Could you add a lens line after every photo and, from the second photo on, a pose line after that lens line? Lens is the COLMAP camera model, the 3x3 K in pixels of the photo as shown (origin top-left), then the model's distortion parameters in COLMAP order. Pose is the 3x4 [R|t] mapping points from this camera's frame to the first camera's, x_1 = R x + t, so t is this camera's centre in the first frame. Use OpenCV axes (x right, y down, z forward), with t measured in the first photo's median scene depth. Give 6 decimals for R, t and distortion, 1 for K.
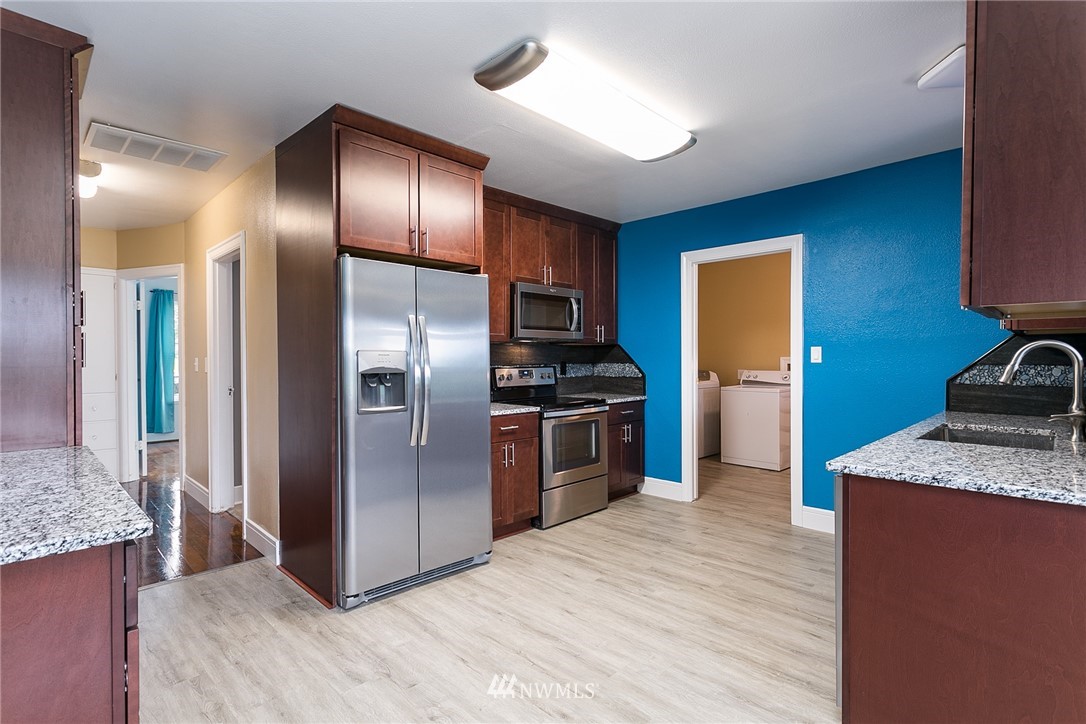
lens RADIAL K [[505.5, 0, 544.7], [0, 505.5, 359.9], [0, 0, 1]] dist [0.002152, 0.000766]
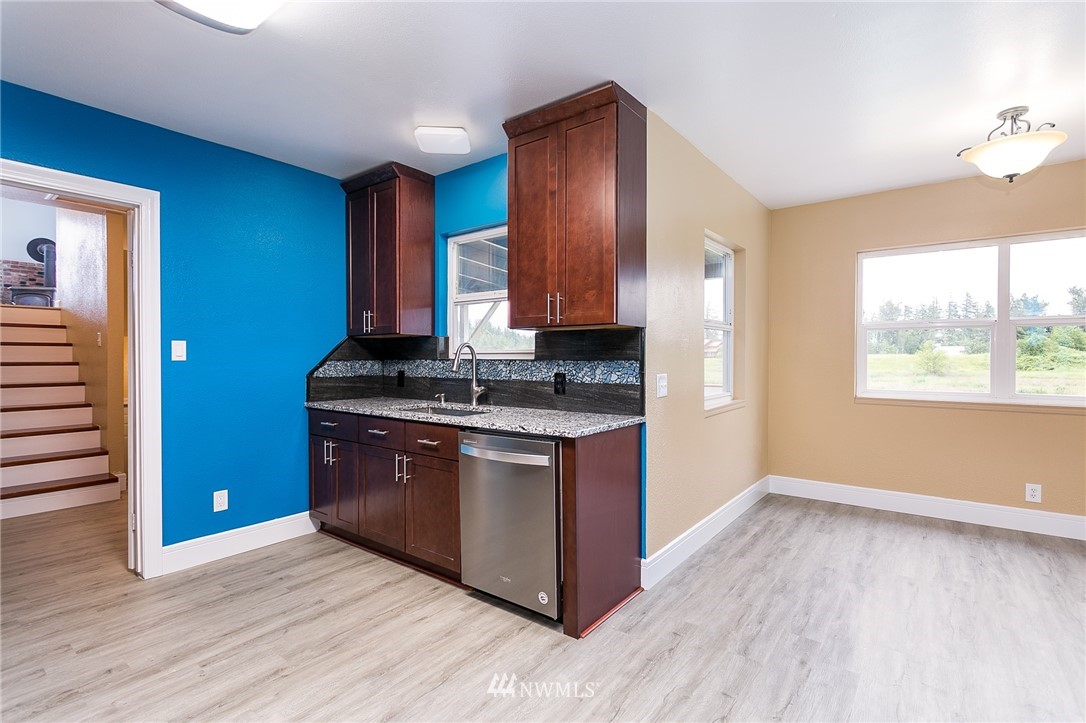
lens RADIAL K [[506.0, 0, 541.7], [0, 506.0, 364.6], [0, 0, 1]] dist [-0.000942, 0.000042]
pose [[-0.105920, -0.015190, 0.994259, -0.375927], [0.005544, 0.999859, 0.015866, 0.002929], [-0.994359, 0.007192, -0.105820, 0.619953]]
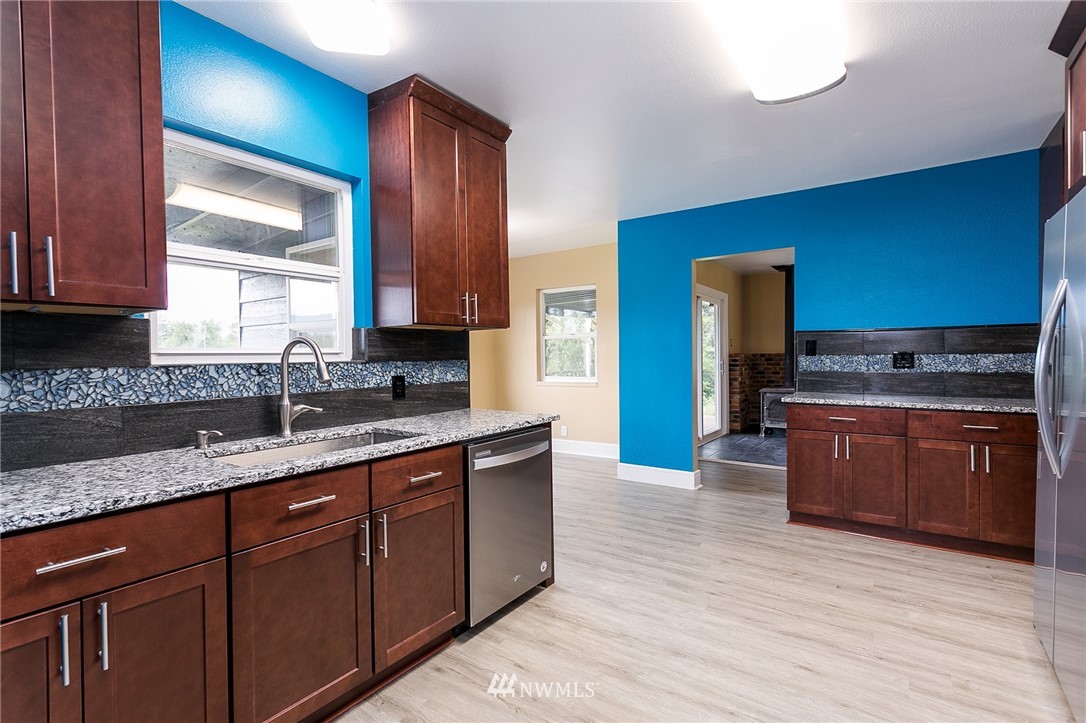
lens RADIAL K [[532.7, 0, 522.4], [0, 532.7, 364.1], [0, 0, 1]] dist [0.005058, 0.000831]
pose [[-0.989823, 0.014615, -0.141549, 0.469125], [0.011673, 0.999699, 0.021597, -0.002006], [0.141822, 0.019725, -0.989696, 1.375755]]
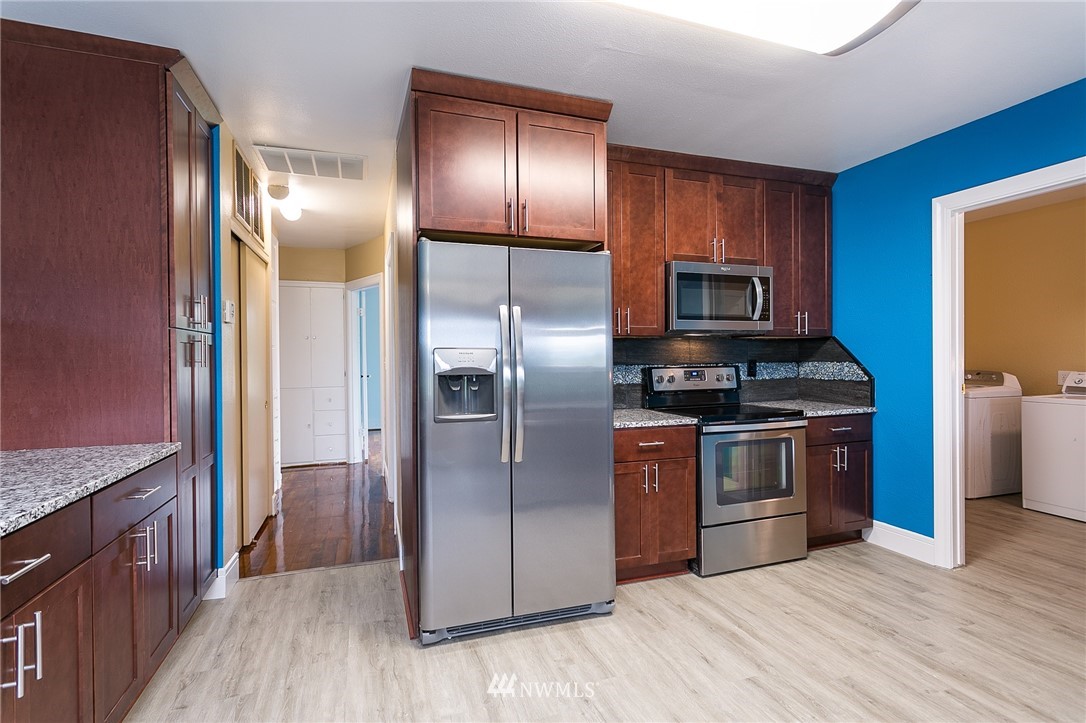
lens RADIAL K [[505.5, 0, 544.7], [0, 505.5, 359.4], [0, 0, 1]] dist [0.002152, 0.000766]
pose [[0.902267, -0.002467, -0.431170, 0.136747], [0.004034, 0.999988, 0.002722, -0.001023], [0.431159, -0.004195, 0.902266, 0.238172]]
